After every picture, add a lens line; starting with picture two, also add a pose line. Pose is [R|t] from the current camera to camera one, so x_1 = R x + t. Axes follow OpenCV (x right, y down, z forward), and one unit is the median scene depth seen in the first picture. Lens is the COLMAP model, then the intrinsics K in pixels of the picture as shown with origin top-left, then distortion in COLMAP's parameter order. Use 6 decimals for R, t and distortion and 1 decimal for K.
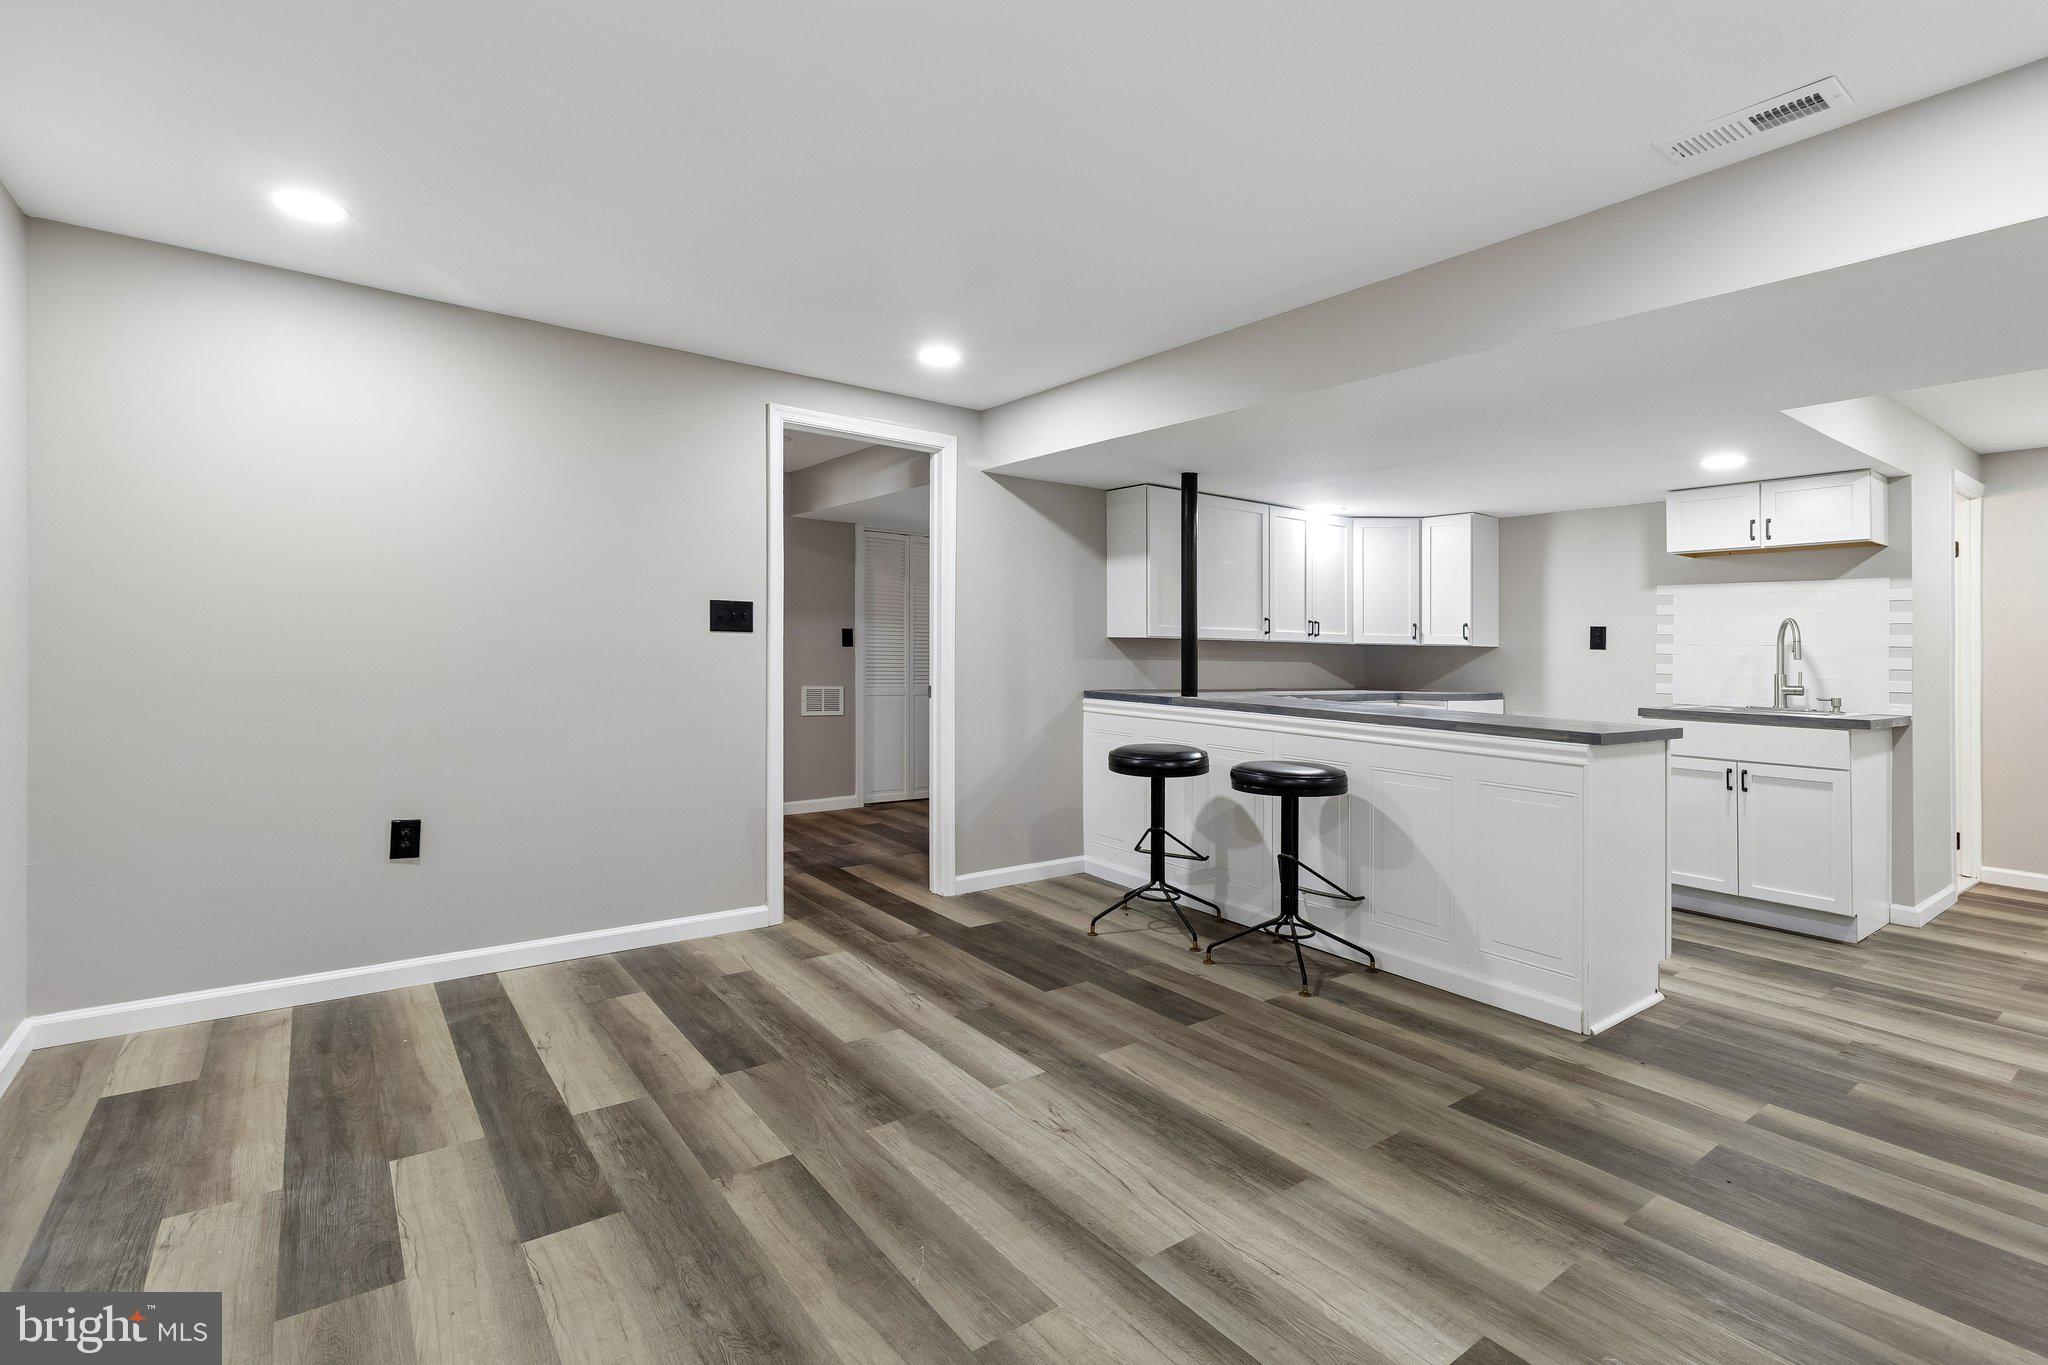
lens RADIAL K [[955.8, 0, 1020.1], [0, 955.8, 636.7], [0, 0, 1]] dist [-0.003159, 0.000306]
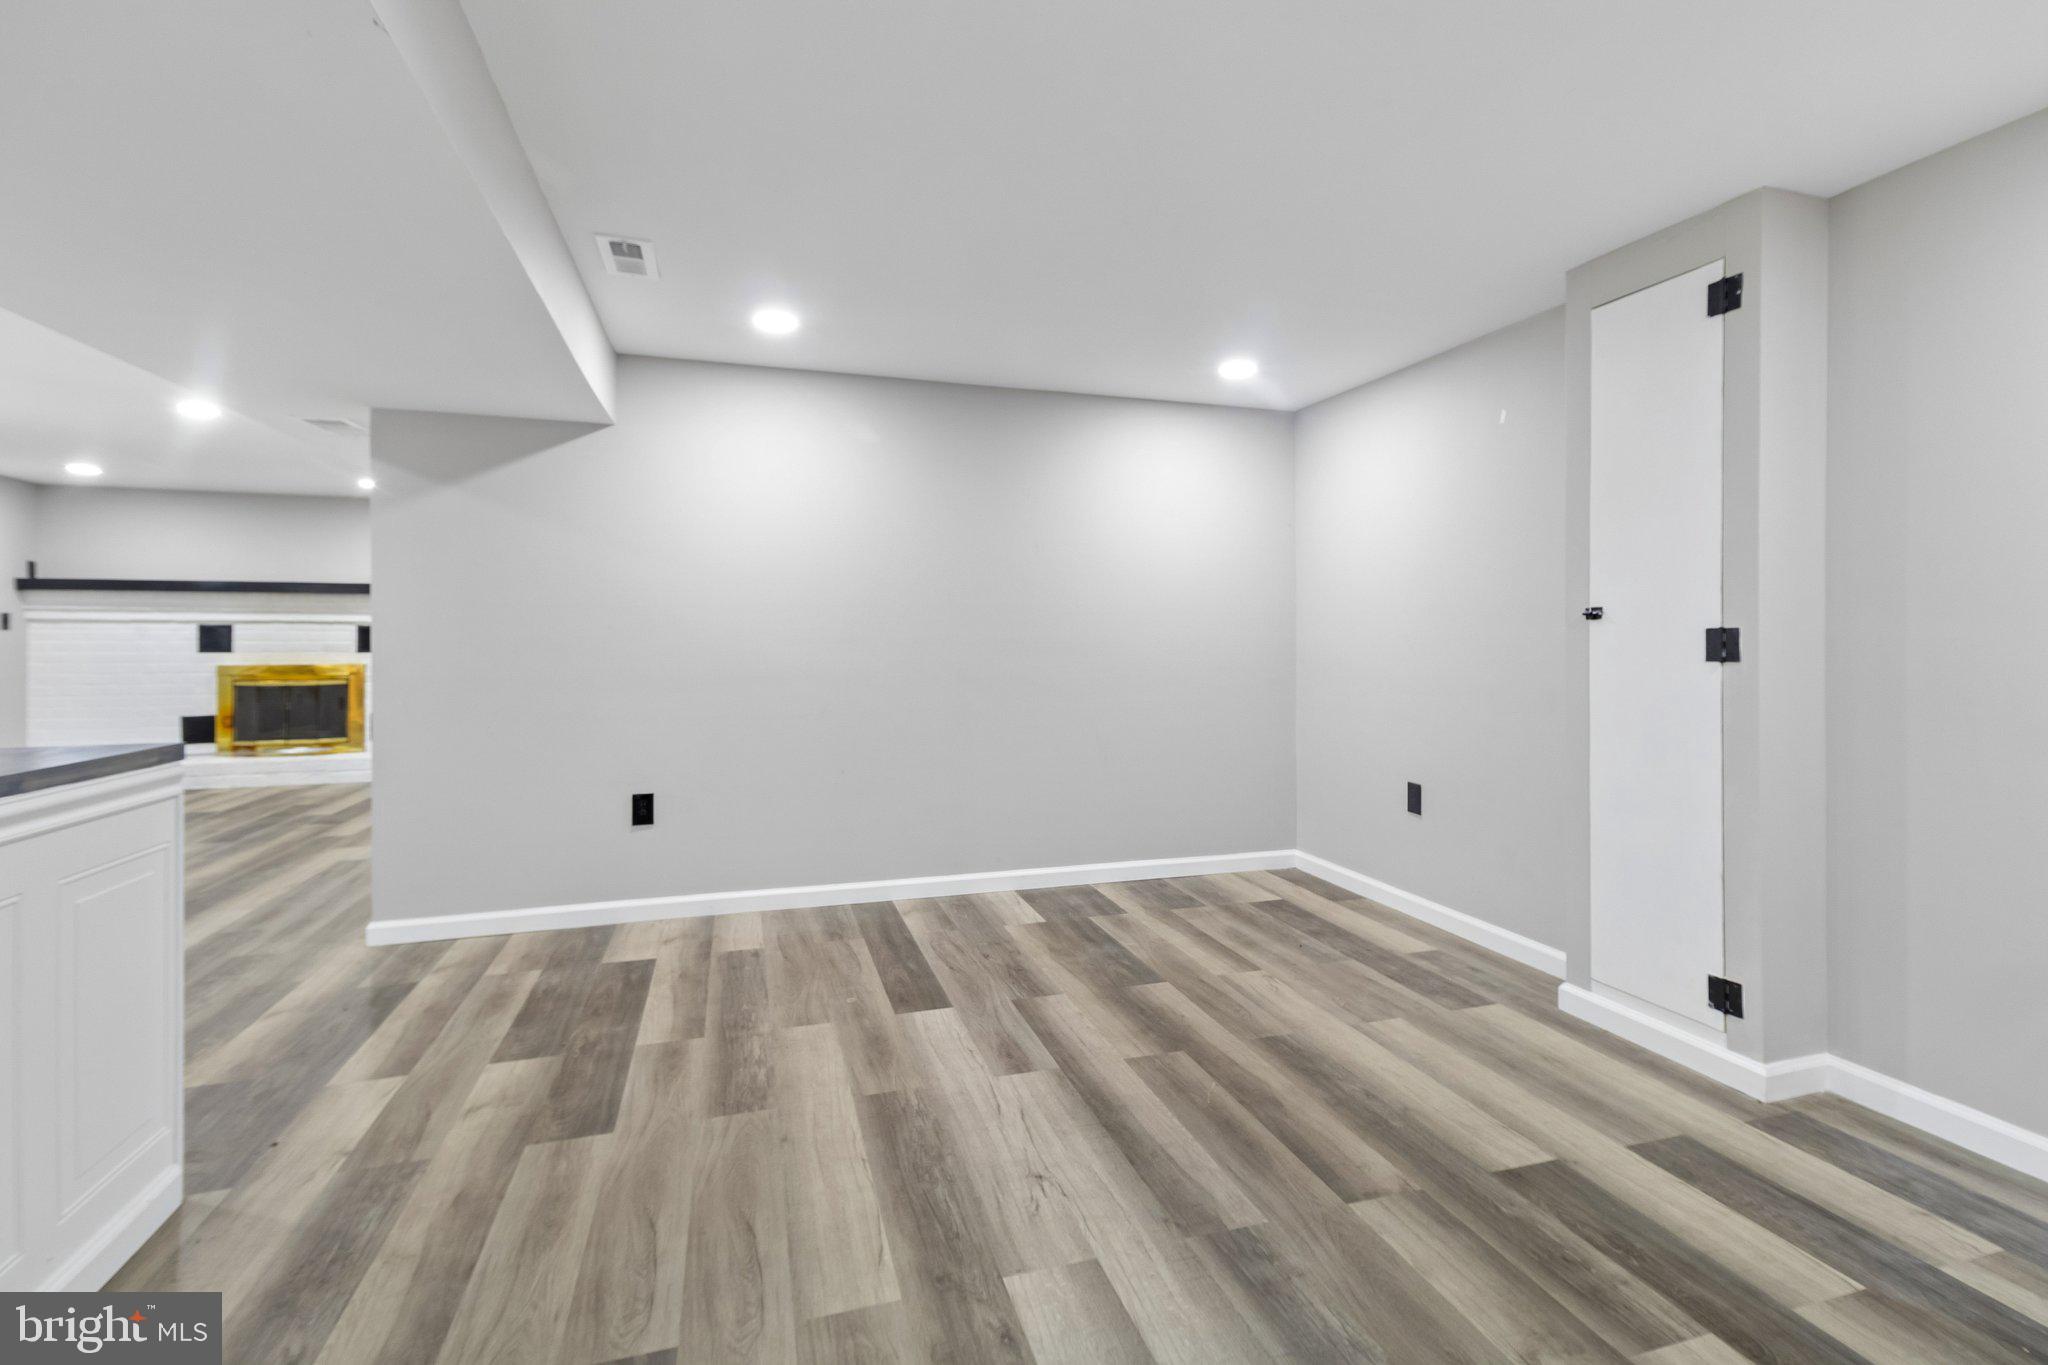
lens RADIAL K [[956.4, 0, 1019.5], [0, 956.4, 665.9], [0, 0, 1]] dist [0.004762, -0.000540]
pose [[-0.942811, -0.033038, 0.331688, -0.140782], [-0.023929, 0.999217, 0.031510, 0.007735], [-0.332469, 0.021771, -0.942863, 1.191339]]
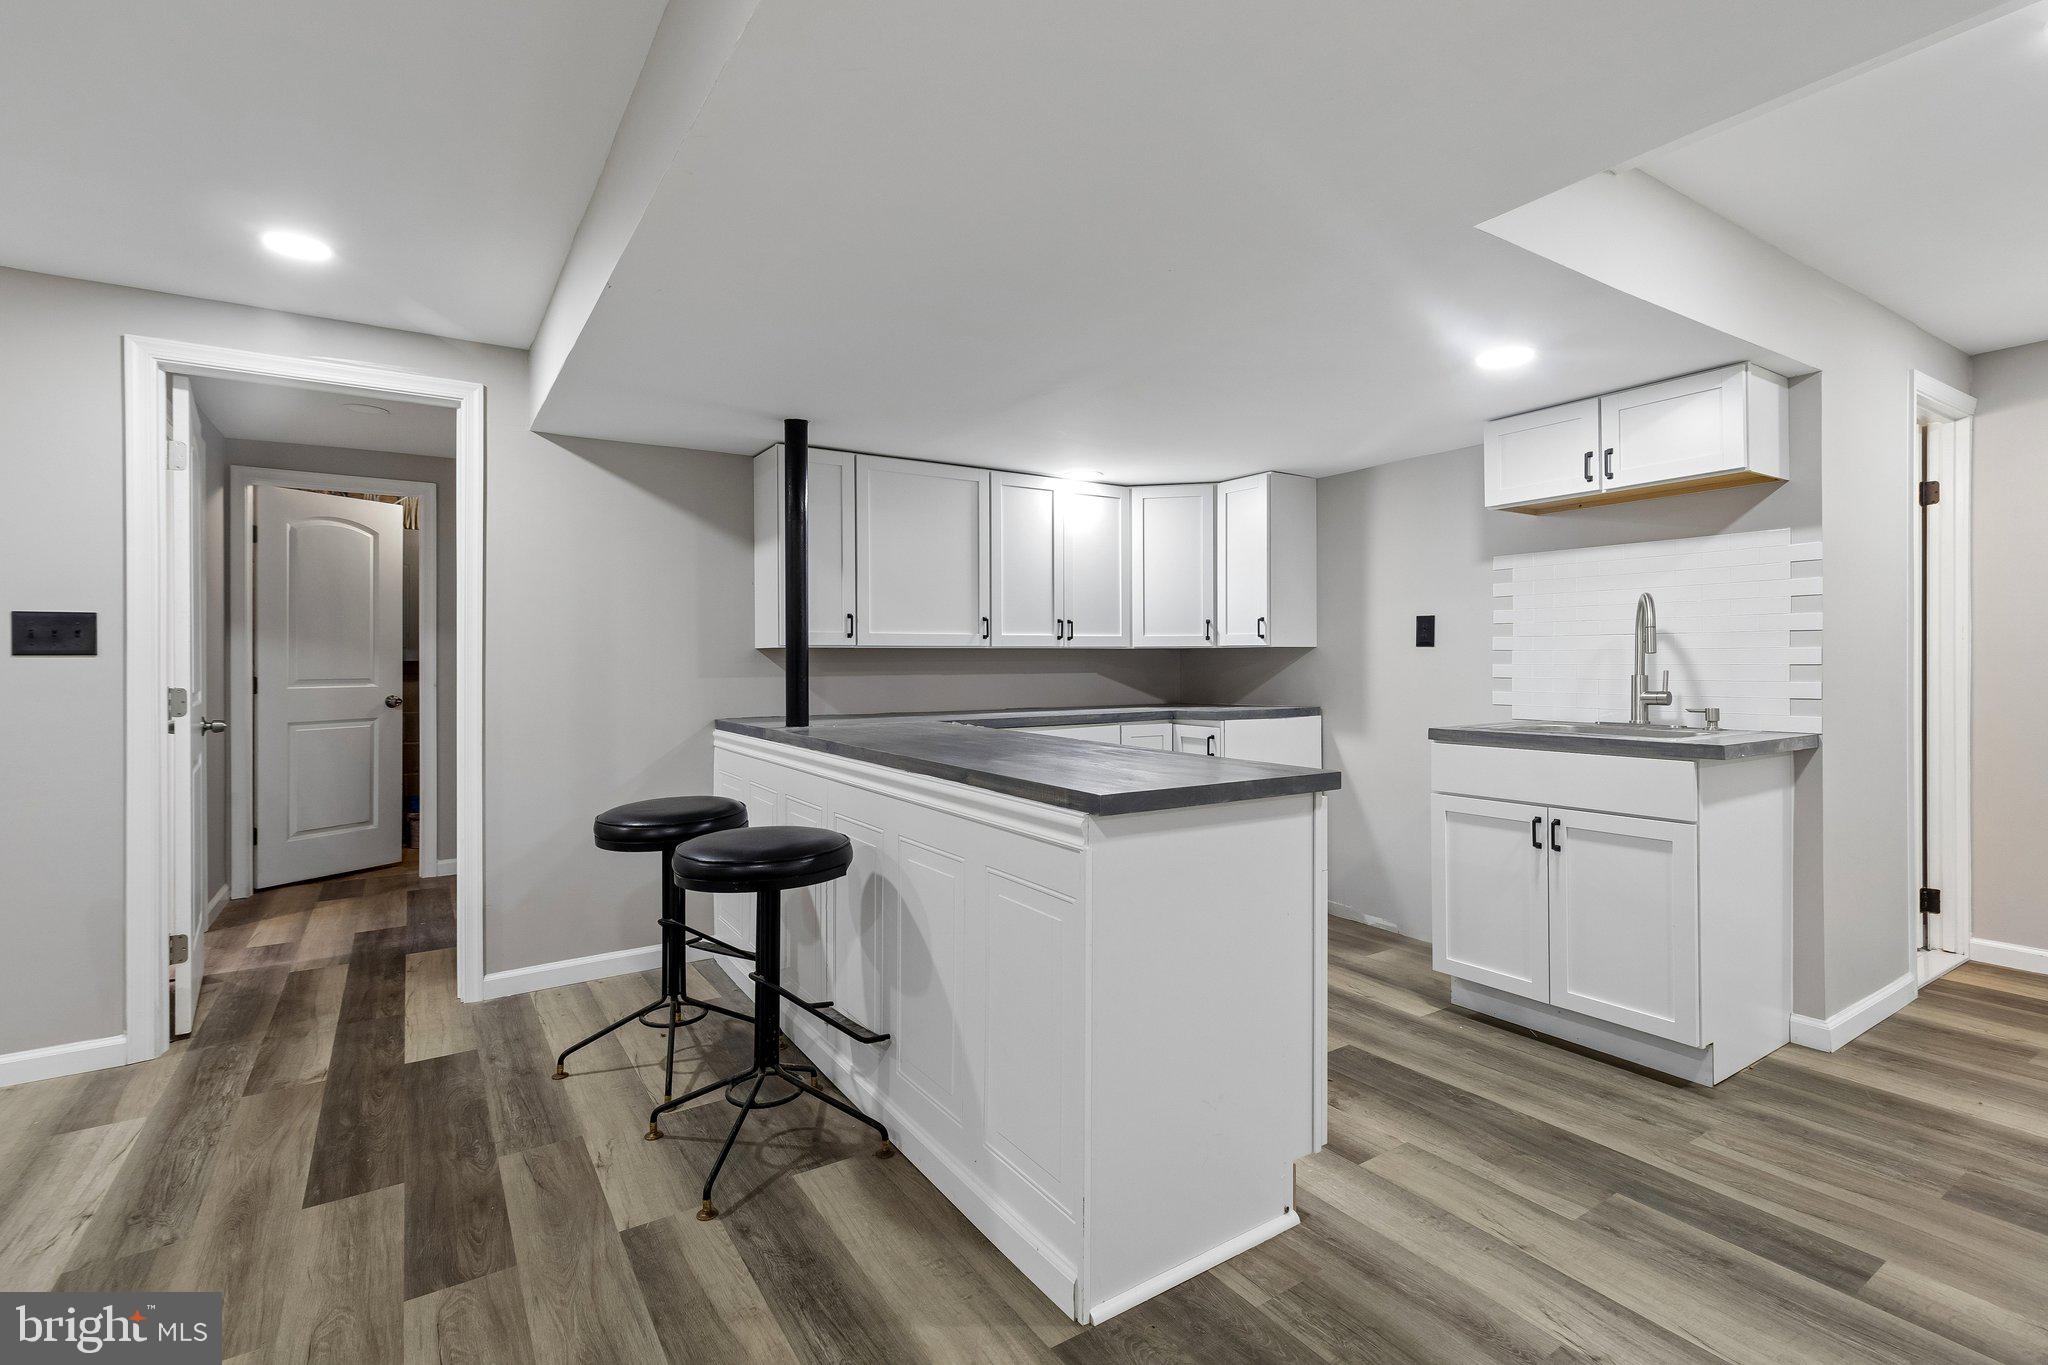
lens RADIAL K [[956.4, 0, 1019.5], [0, 956.4, 665.9], [0, 0, 1]] dist [0.004762, -0.000540]
pose [[0.998005, -0.026777, -0.057173, 0.499490], [0.027677, 0.999504, 0.015008, 0.012819], [0.056742, -0.016560, 0.998251, 0.360623]]
